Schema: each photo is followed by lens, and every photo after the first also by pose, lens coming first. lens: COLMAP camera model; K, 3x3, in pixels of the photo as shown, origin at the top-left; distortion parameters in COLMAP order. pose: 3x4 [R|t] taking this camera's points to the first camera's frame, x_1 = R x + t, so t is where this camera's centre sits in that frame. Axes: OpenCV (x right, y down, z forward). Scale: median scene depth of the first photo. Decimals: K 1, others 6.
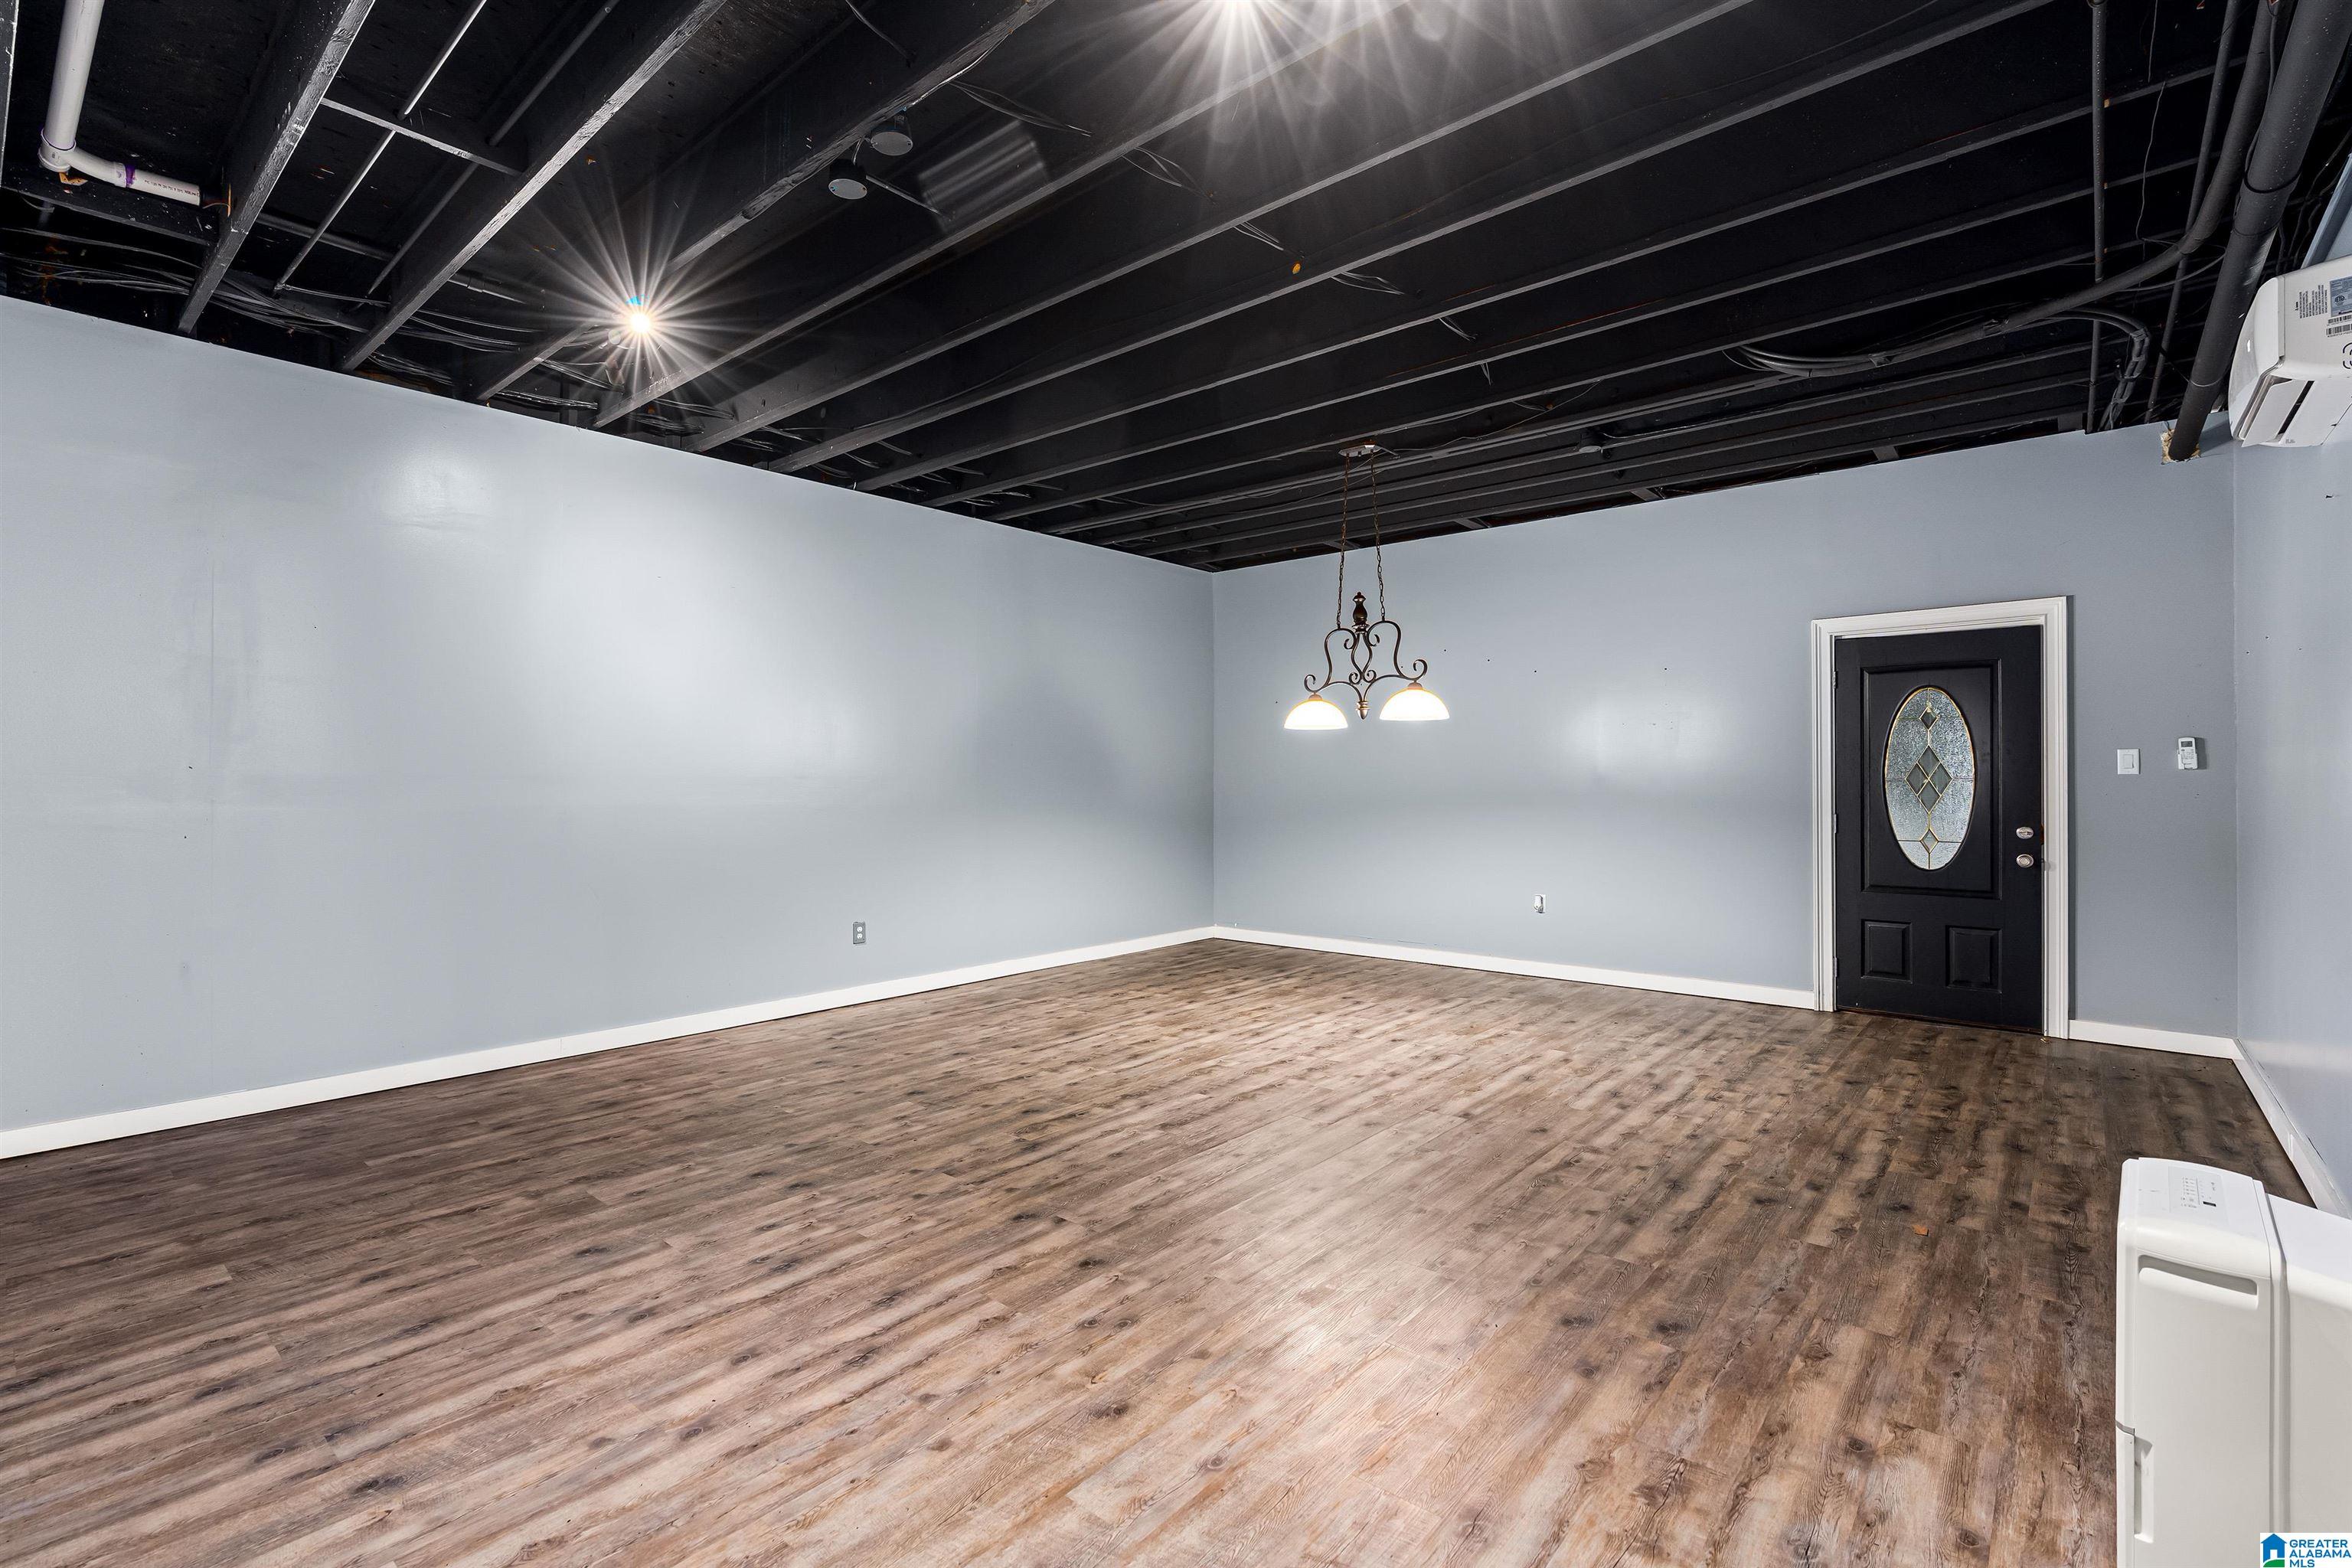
lens RADIAL K [[1063.7, 0, 1171.3], [0, 1063.7, 777.8], [0, 0, 1]] dist [-0.012516, 0.004714]
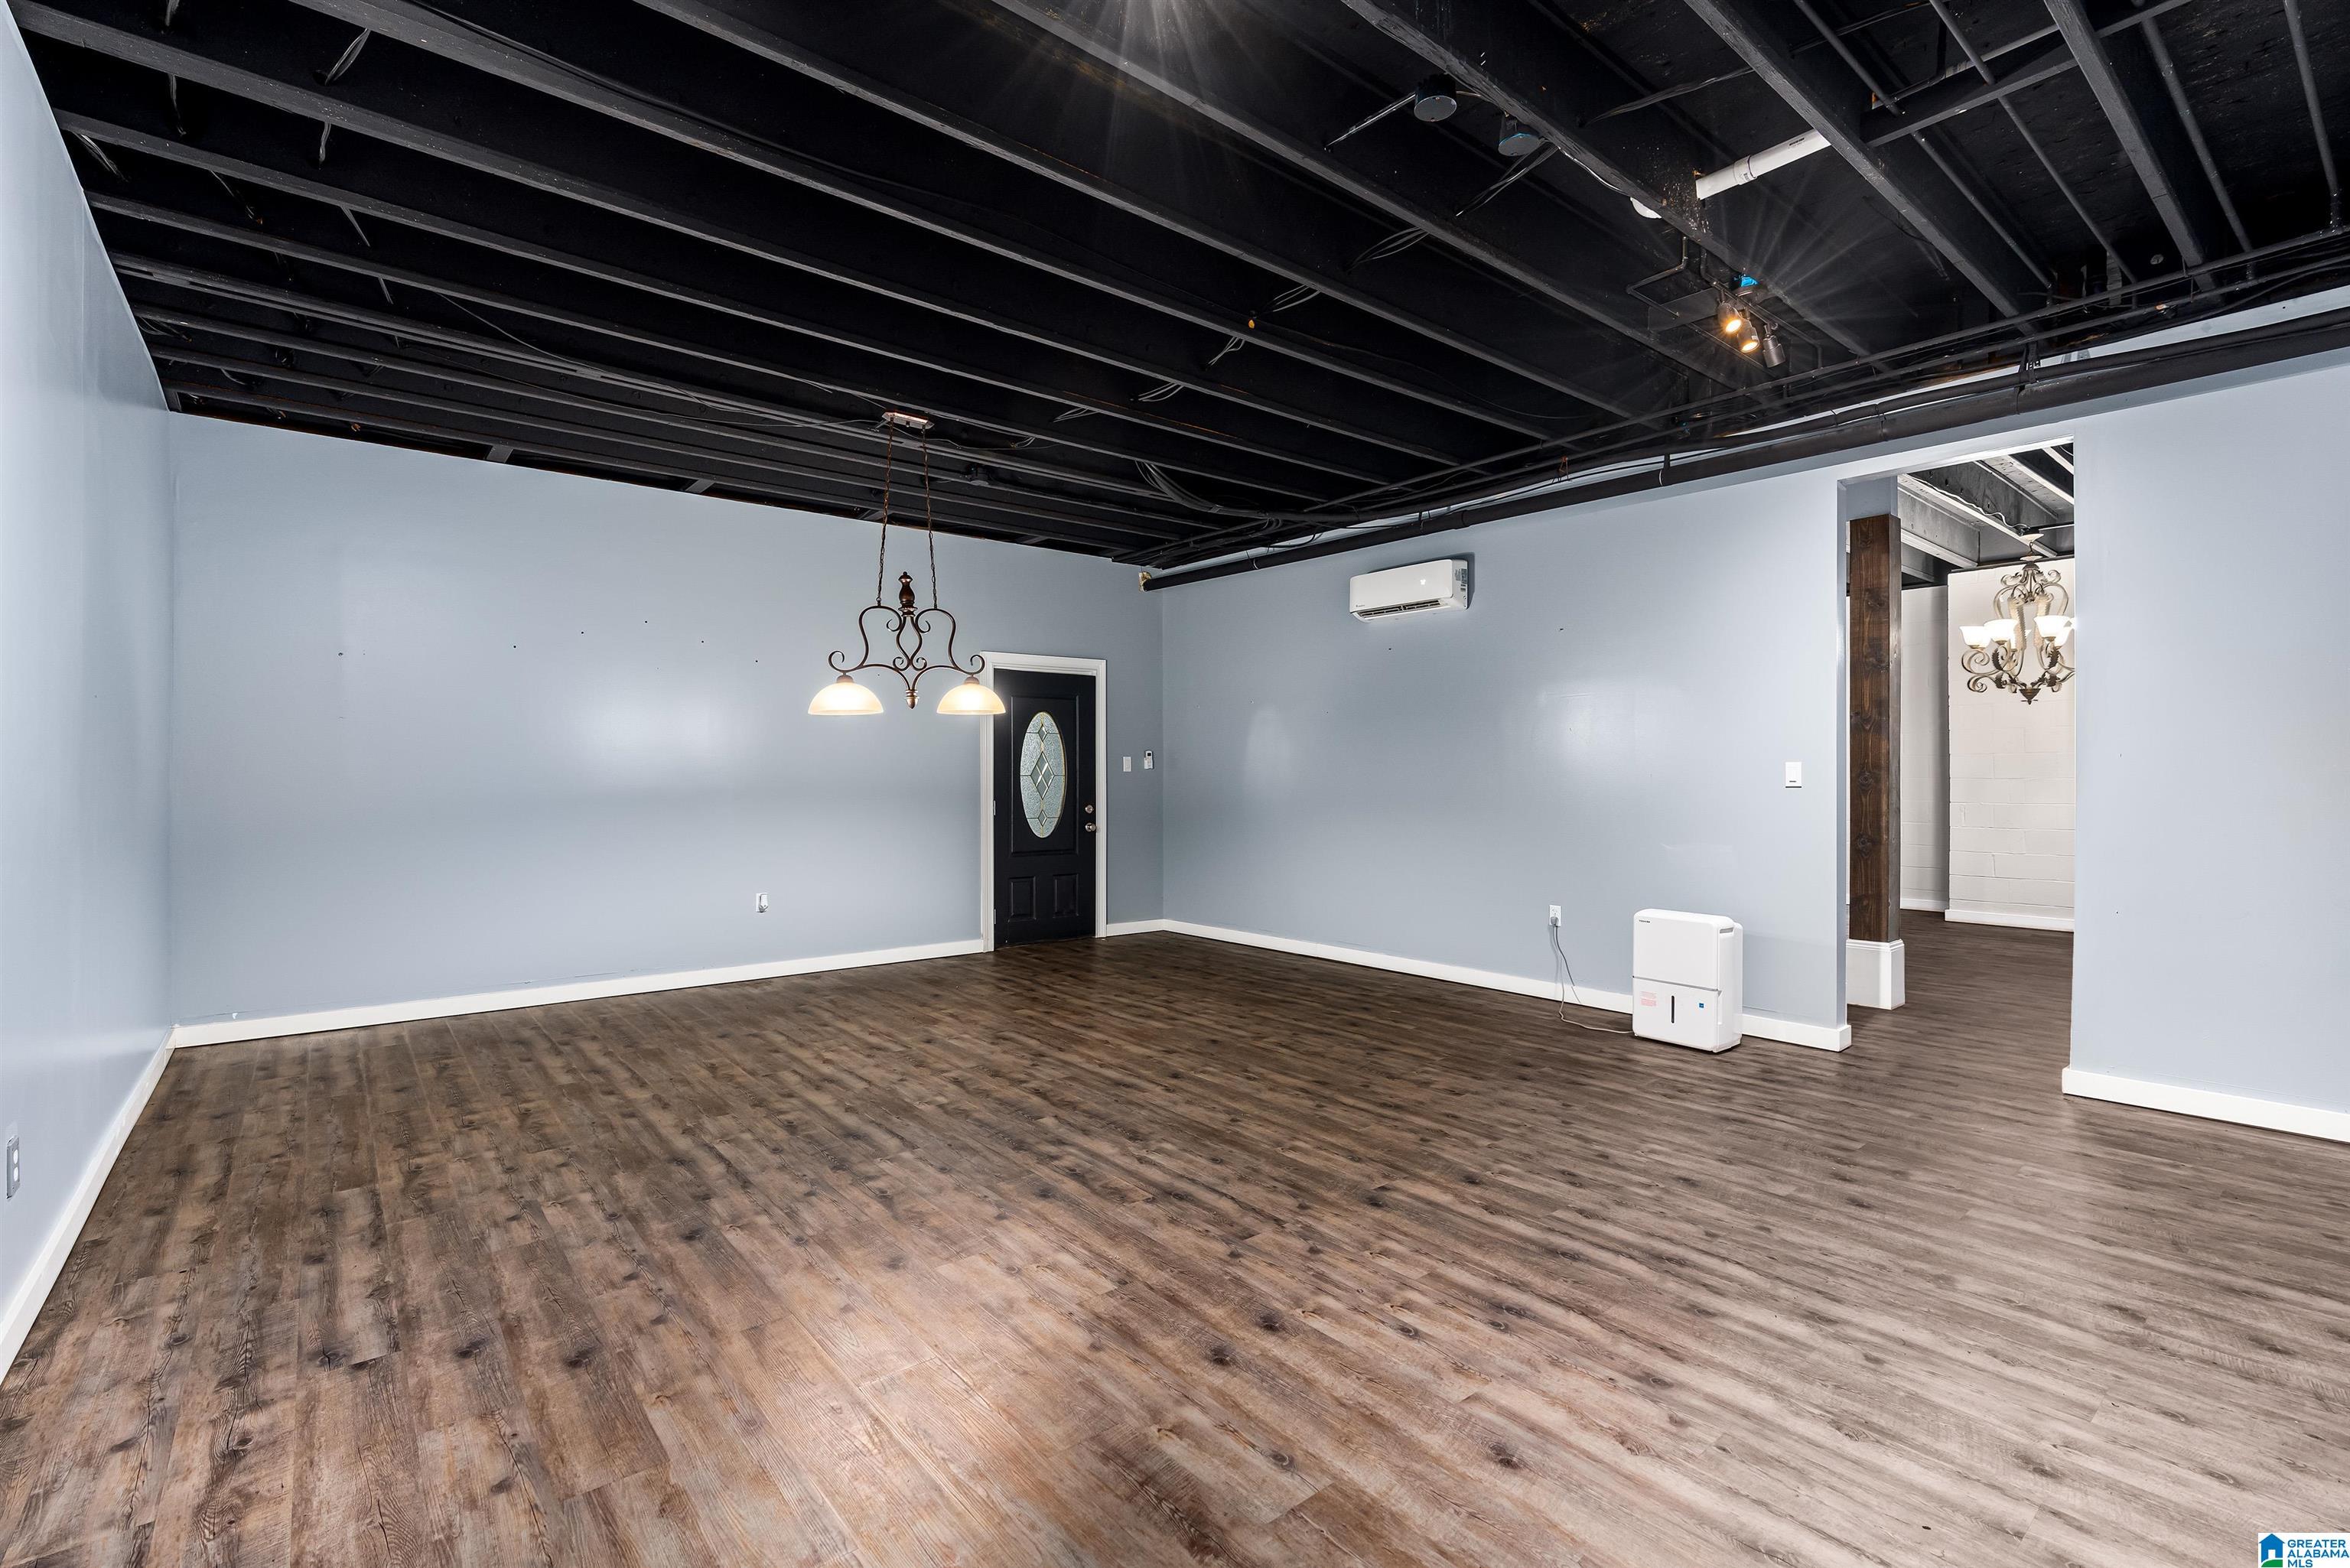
lens RADIAL K [[1062.7, 0, 1167.5], [0, 1062.7, 781.2], [0, 0, 1]] dist [-0.012516, 0.004714]
pose [[0.169865, -0.003865, 0.985460, -0.939953], [-0.001844, 0.999989, 0.004240, 0.006087], [-0.985466, -0.002537, 0.169856, 0.823172]]
